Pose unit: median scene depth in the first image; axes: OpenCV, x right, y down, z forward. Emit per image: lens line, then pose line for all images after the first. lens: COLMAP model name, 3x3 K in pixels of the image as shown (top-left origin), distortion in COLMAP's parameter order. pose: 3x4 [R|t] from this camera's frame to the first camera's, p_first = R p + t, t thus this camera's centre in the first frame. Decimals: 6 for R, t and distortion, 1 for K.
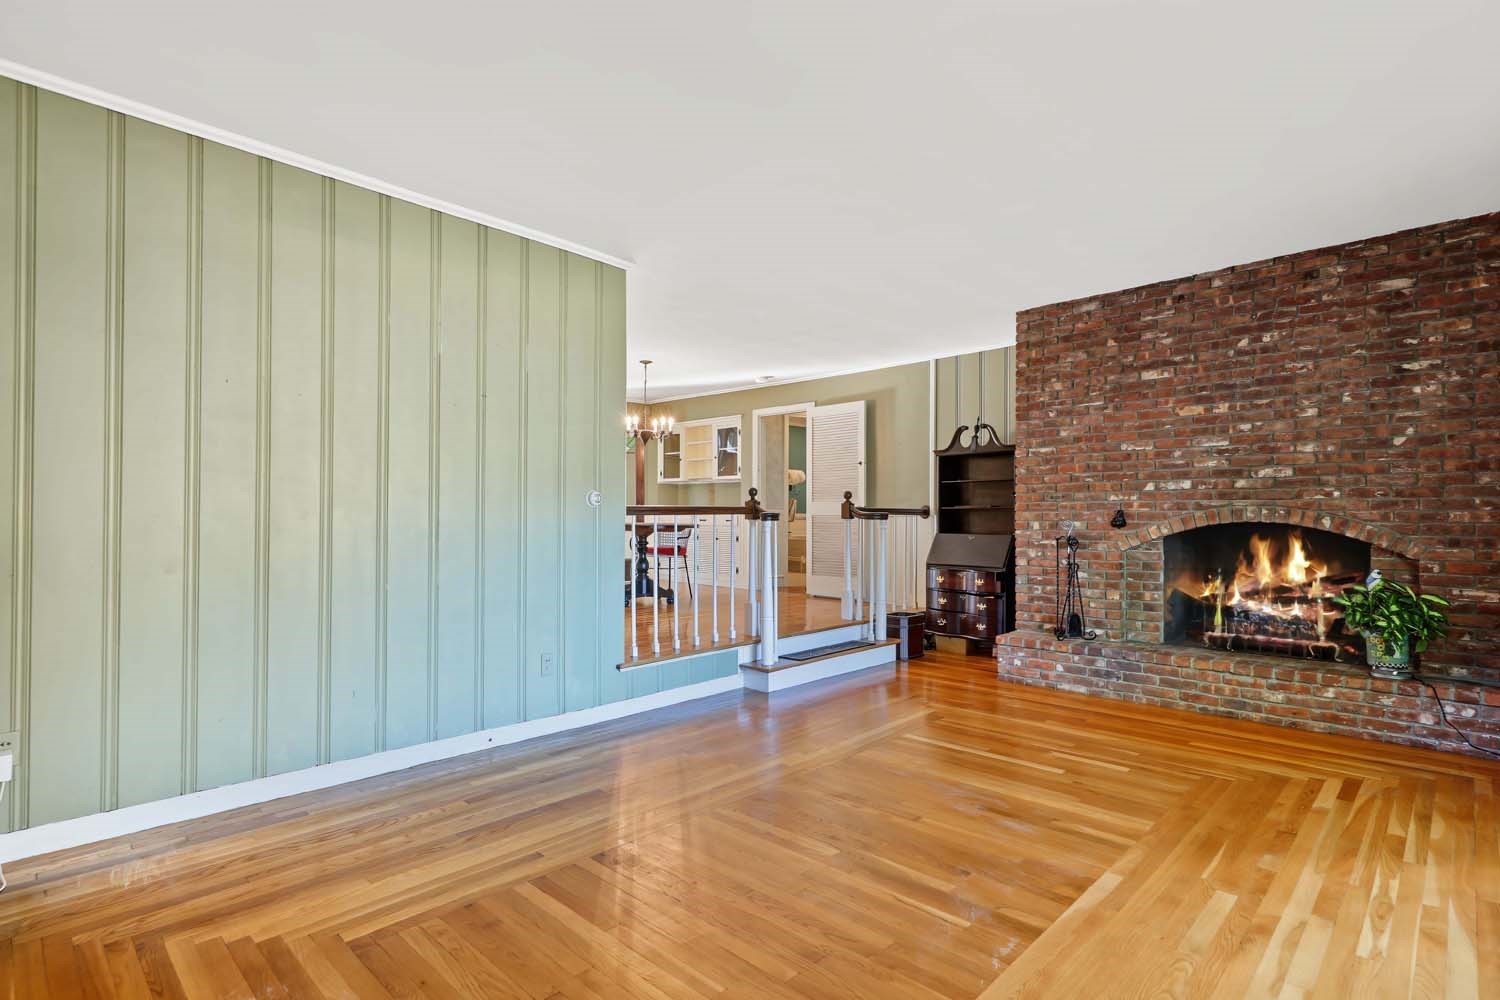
lens RADIAL K [[743.6, 0, 749.2], [0, 743.6, 506.3], [0, 0, 1]] dist [0.004081, 0.000373]
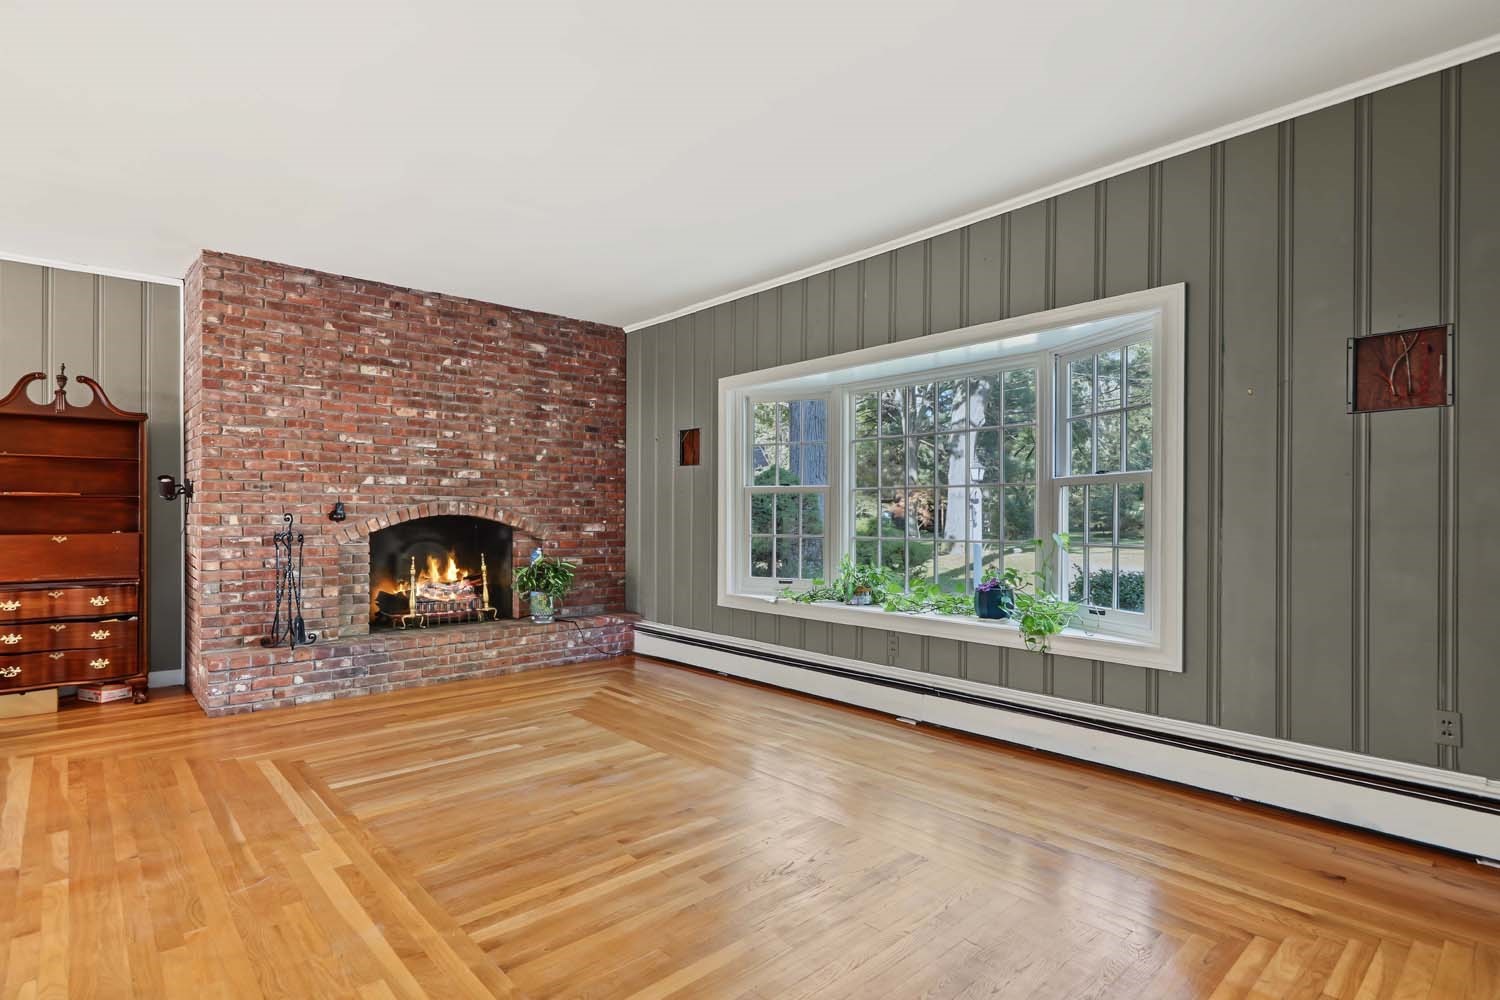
lens RADIAL K [[743.6, 0, 748.4], [0, 743.6, 512.0], [0, 0, 1]] dist [0.004081, 0.000373]
pose [[0.068478, 0.001894, 0.997651, -0.478668], [-0.017441, 0.999848, -0.000701, 0.009298], [-0.997500, -0.017352, 0.068501, 0.450437]]
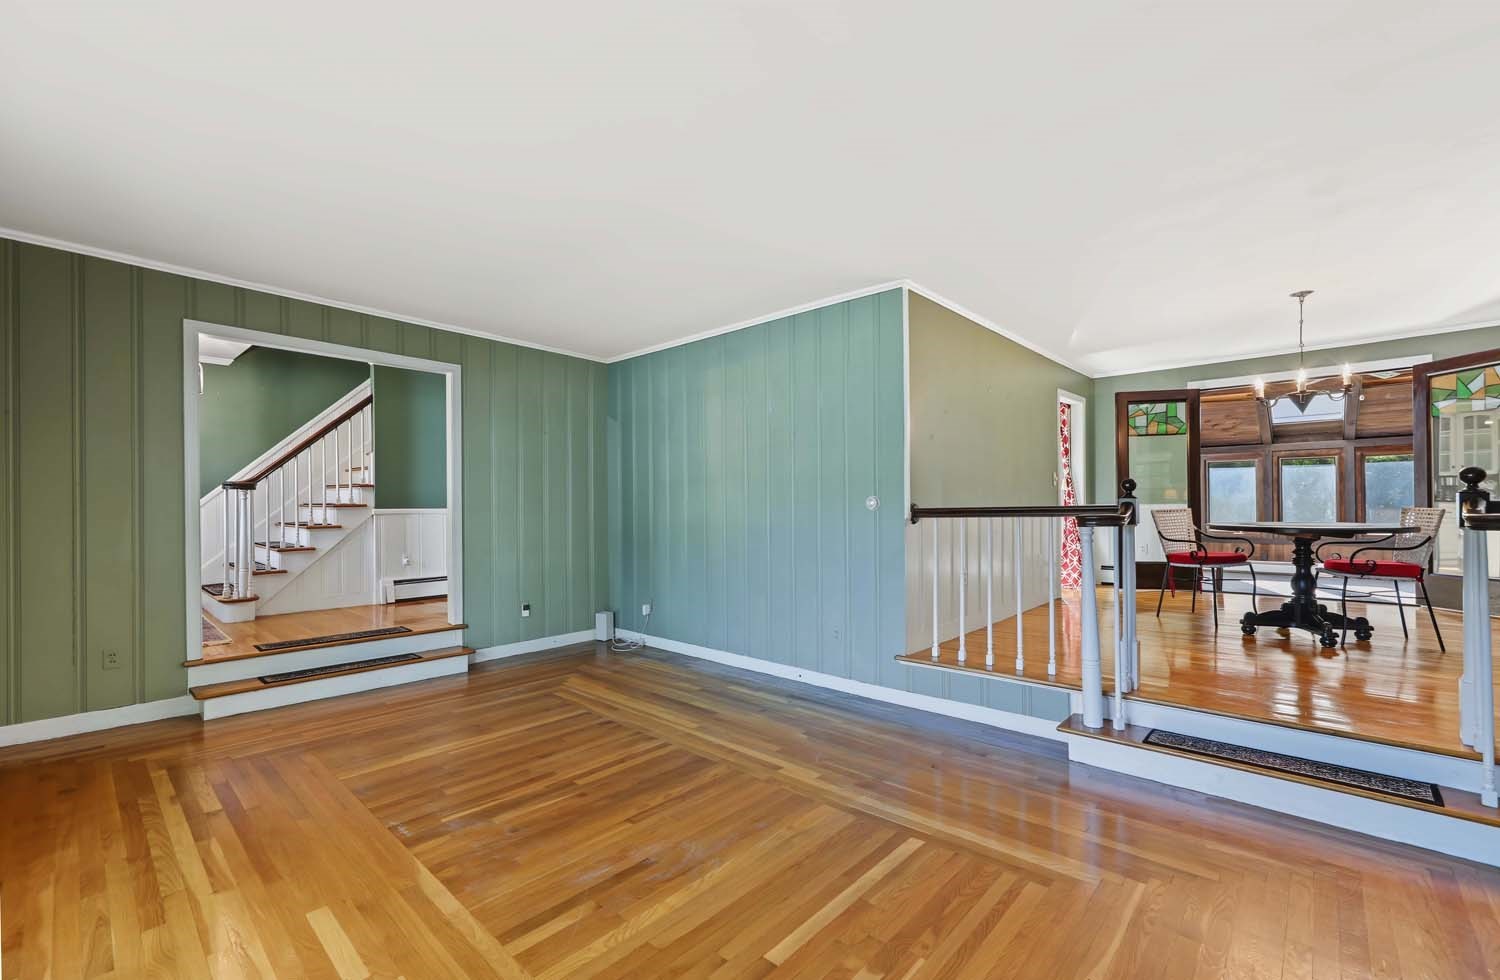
lens RADIAL K [[622.1, 0, 747.2], [0, 622.1, 500.6], [0, 0, 1]] dist [0.000028, -0.000030]
pose [[0.016166, -0.014076, -0.999770, 0.695734], [0.022764, 0.999647, -0.013706, -0.004476], [0.999610, -0.022537, 0.016480, 0.736349]]
